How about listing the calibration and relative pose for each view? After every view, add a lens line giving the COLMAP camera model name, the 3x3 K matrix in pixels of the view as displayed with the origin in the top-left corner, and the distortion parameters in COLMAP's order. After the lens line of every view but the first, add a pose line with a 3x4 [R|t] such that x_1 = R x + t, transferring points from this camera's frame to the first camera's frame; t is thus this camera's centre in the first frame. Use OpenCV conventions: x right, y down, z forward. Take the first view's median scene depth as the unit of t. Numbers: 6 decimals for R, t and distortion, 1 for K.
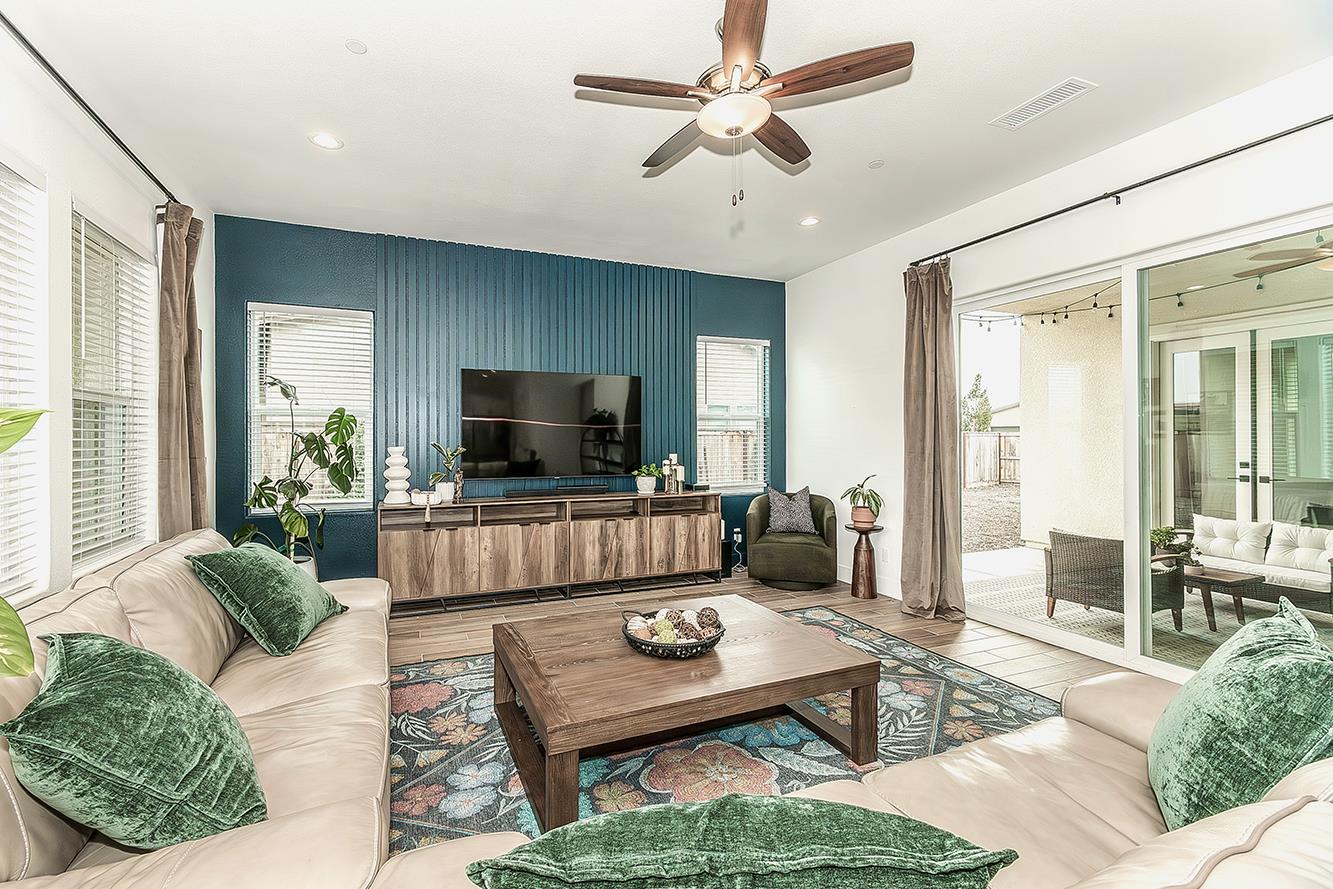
lens RADIAL K [[558.1, 0, 619.0], [0, 558.1, 436.2], [0, 0, 1]] dist [0.003952, 0.000326]
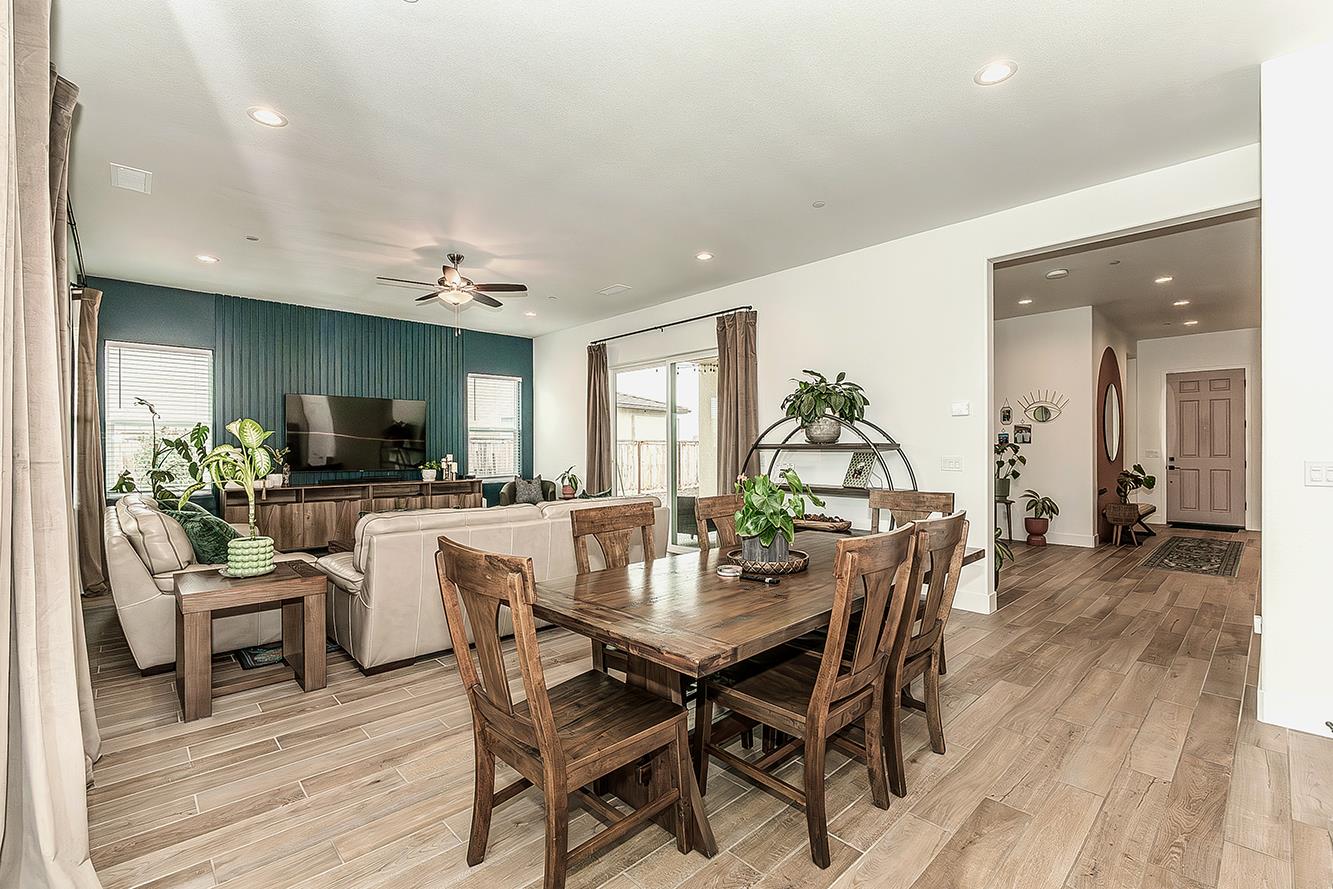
lens RADIAL K [[577.6, 0, 664.7], [0, 577.6, 450.5], [0, 0, 1]] dist [-0.013739, -0.000225]
pose [[0.924740, -0.001987, 0.380593, 0.052645], [-0.000332, 0.999982, 0.006028, 0.015019], [-0.380598, -0.005701, 0.924723, -0.754953]]
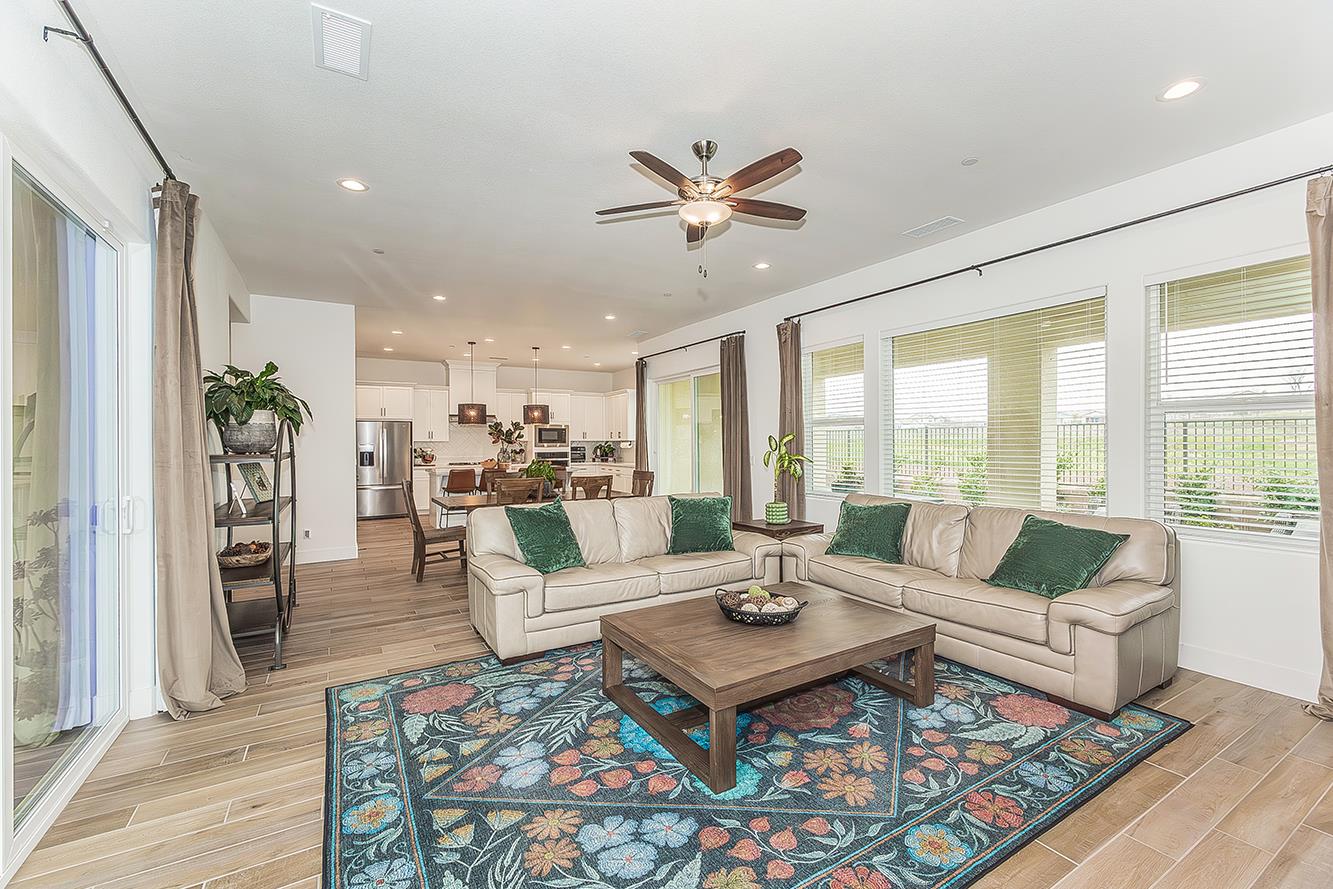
lens RADIAL K [[558.1, 0, 672.4], [0, 558.1, 443.8], [0, 0, 1]] dist [0.003952, 0.000326]
pose [[-0.985218, 0.007673, -0.171134, 0.274368], [0.007738, 0.999970, 0.000287, -0.001392], [0.171131, -0.001042, -0.985248, 1.223622]]
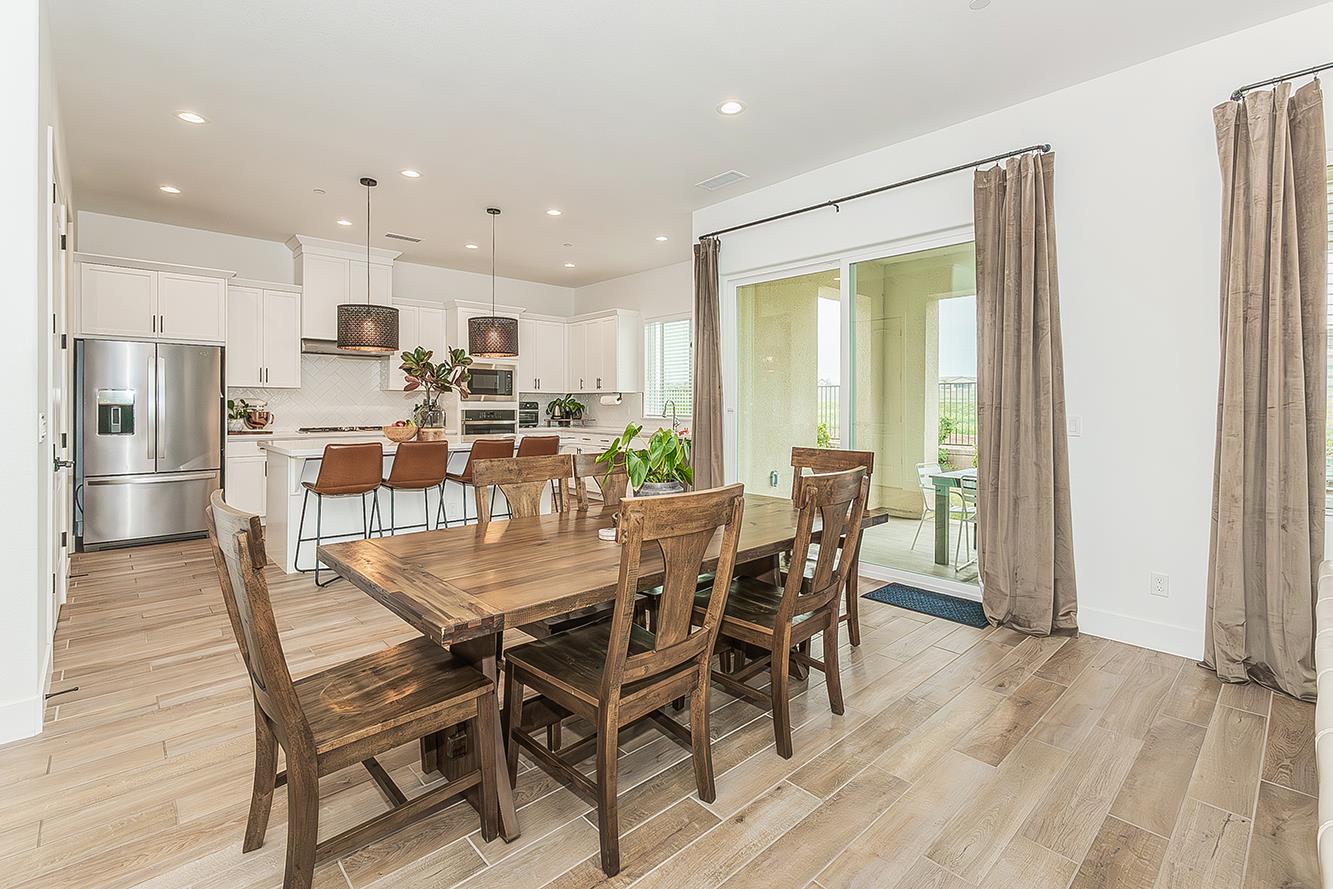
lens RADIAL K [[600.8, 0, 664.2], [0, 600.8, 407.6], [0, 0, 1]] dist [0.009060, 0.000346]
pose [[-0.930172, -0.001183, -0.367122, 0.554256], [-0.002597, 0.999991, 0.003357, 0.020942], [0.367114, 0.004076, -0.930167, 0.254587]]
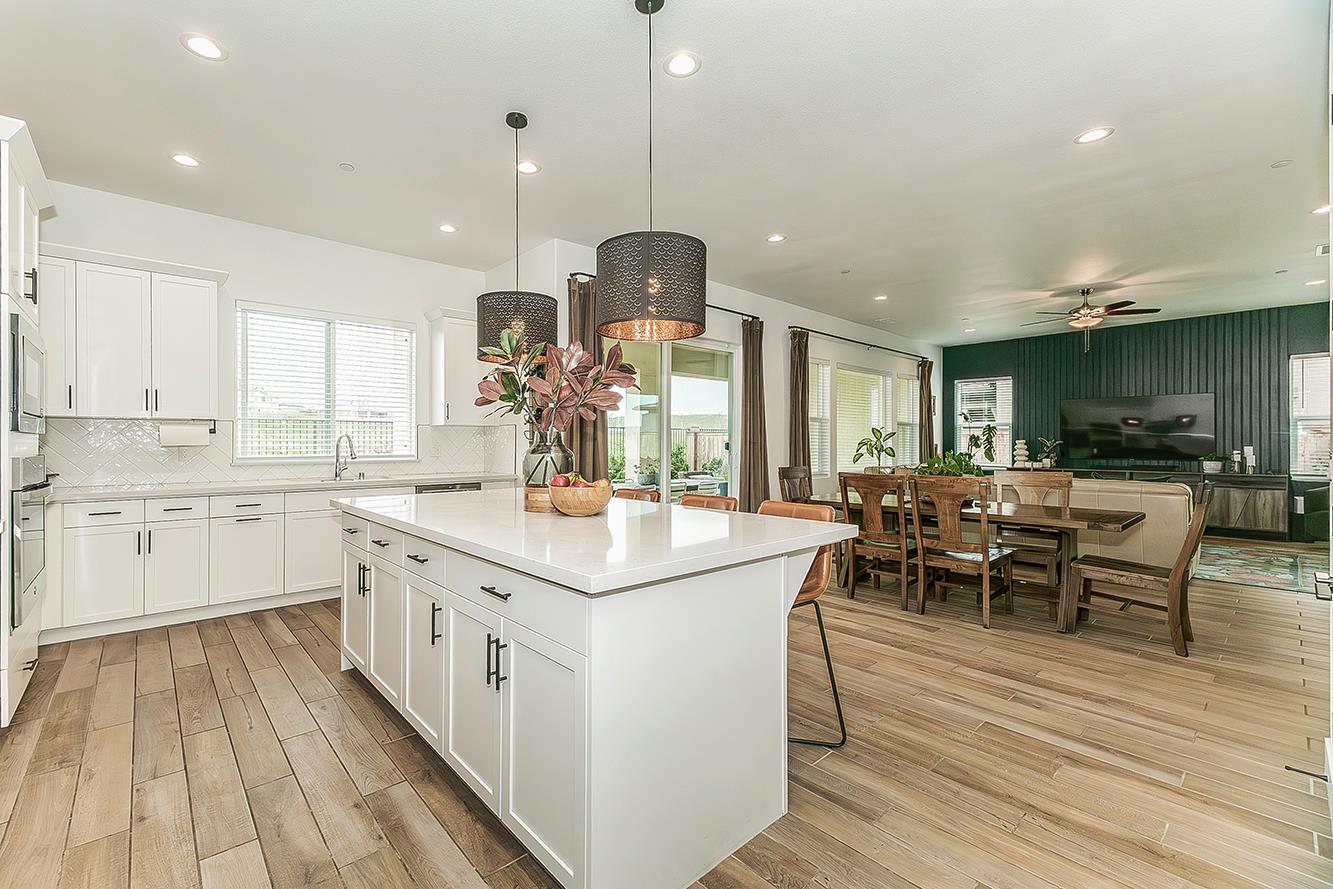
lens RADIAL K [[558.1, 0, 597.1], [0, 558.1, 439.4], [0, 0, 1]] dist [0.003952, 0.000326]
pose [[0.315368, 0.003429, -0.948963, 1.122104], [0.005162, 0.999972, 0.005328, -0.003624], [0.948956, -0.006579, 0.315341, -1.207107]]
